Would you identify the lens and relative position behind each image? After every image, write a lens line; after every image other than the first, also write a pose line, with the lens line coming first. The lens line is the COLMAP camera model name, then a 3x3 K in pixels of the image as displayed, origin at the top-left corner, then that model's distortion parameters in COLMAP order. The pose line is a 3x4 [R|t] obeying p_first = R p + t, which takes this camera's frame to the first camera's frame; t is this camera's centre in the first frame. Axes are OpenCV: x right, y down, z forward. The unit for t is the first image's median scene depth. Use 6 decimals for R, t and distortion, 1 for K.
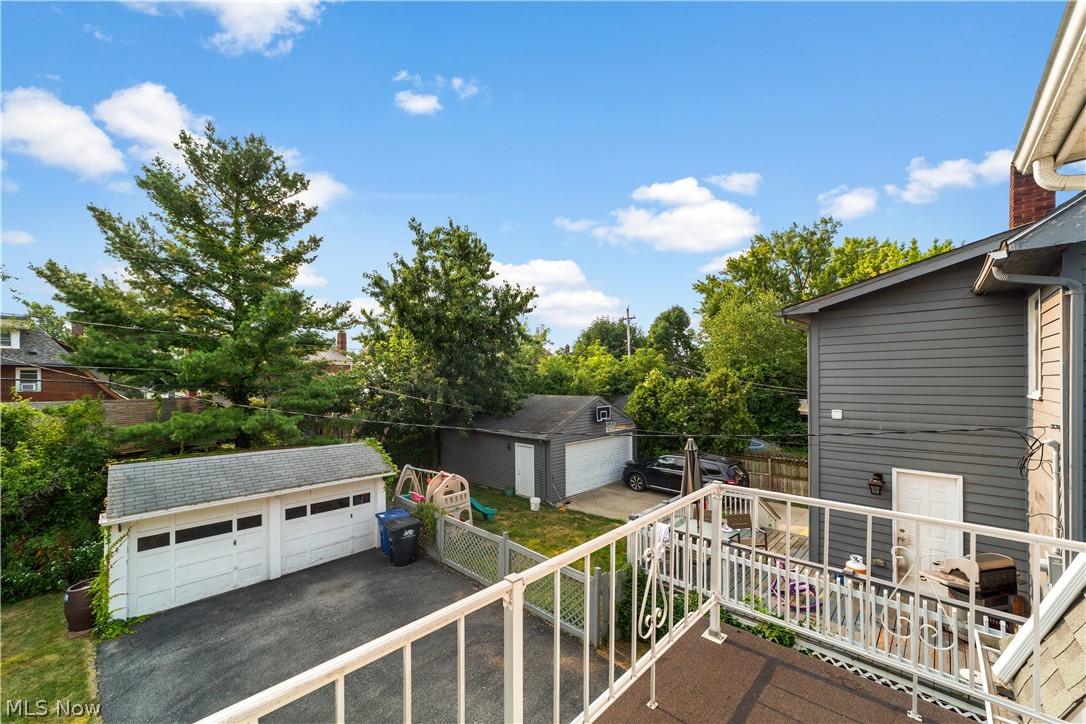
lens RADIAL K [[419.5, 0, 530.8], [0, 419.5, 377.6], [0, 0, 1]] dist [-0.000739, 0.000973]
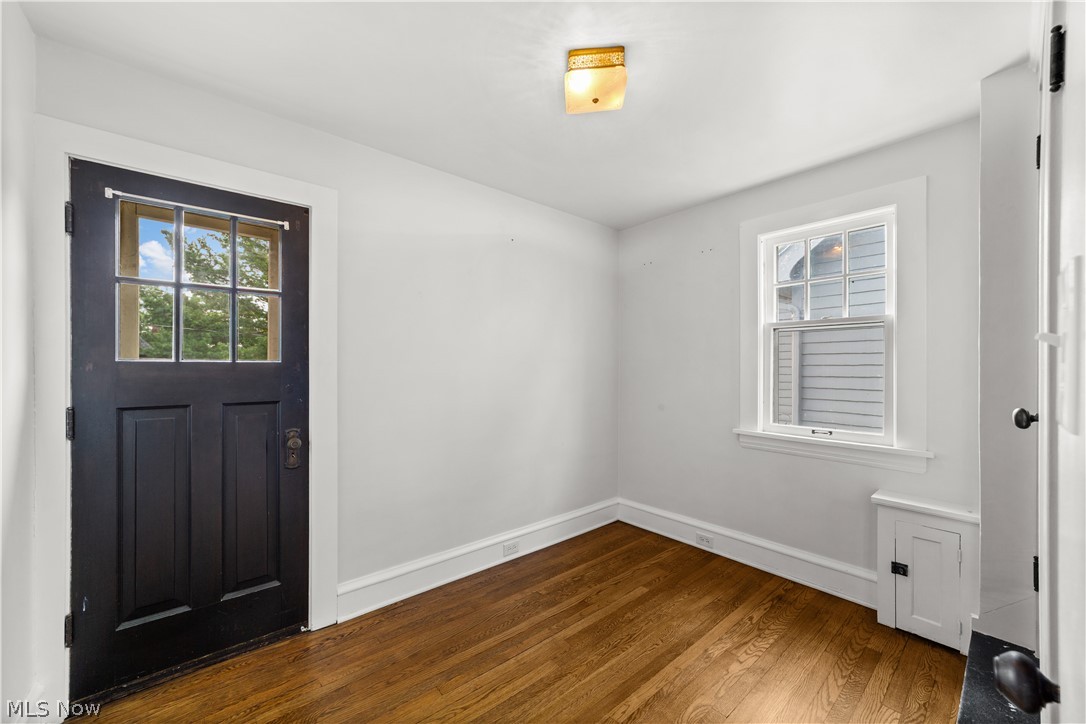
lens RADIAL K [[419.5, 0, 541.4], [0, 419.5, 368.9], [0, 0, 1]] dist [-0.000739, 0.000973]
pose [[0.996061, 0.005341, -0.088507, 0.195098], [-0.005313, 0.999986, 0.000551, -0.000430], [0.088509, -0.000079, 0.996075, -0.152187]]
